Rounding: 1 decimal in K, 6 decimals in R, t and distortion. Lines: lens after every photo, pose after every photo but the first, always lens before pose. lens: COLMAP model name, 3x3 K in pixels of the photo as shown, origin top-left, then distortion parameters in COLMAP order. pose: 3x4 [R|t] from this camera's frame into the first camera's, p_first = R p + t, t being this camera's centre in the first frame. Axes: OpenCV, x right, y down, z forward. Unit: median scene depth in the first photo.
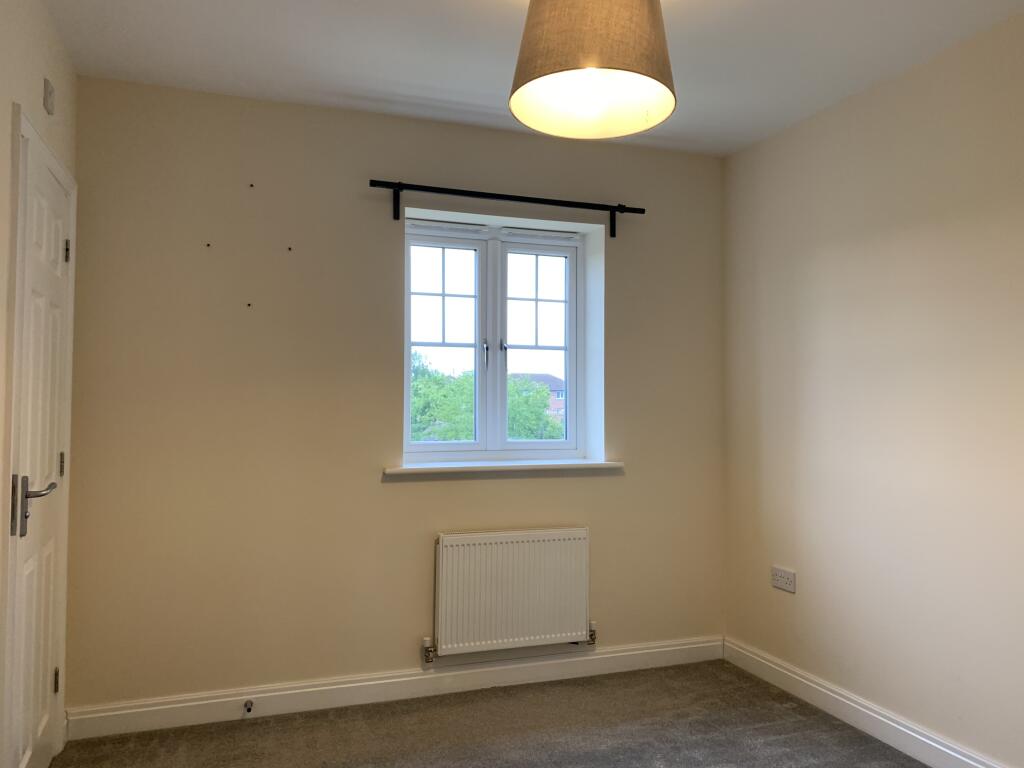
lens RADIAL K [[787.3, 0, 512.0], [0, 787.3, 384.0], [0, 0, 1]] dist [0.005417, 0.001010]
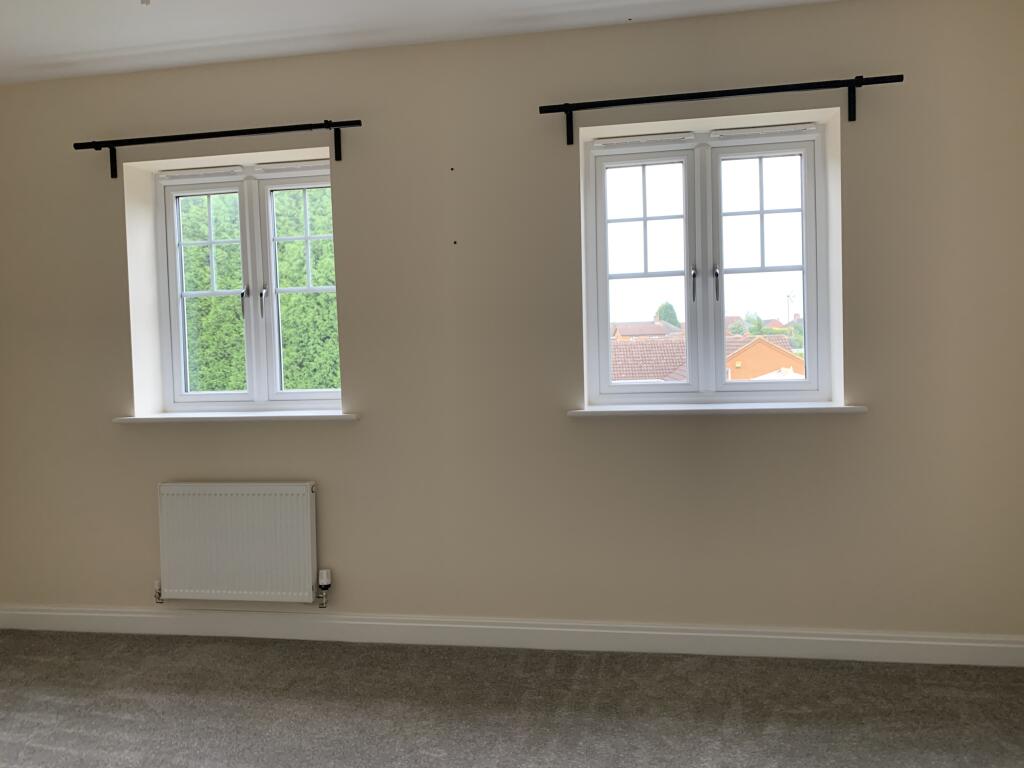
lens RADIAL K [[824.6, 0, 512.0], [0, 824.6, 384.0], [0, 0, 1]] dist [0.007959, 0.005853]
pose [[0.861170, -0.010364, -0.508211, 0.257331], [0.050945, 0.996518, 0.066006, 0.004604], [0.505758, -0.082733, 0.858699, 0.096305]]
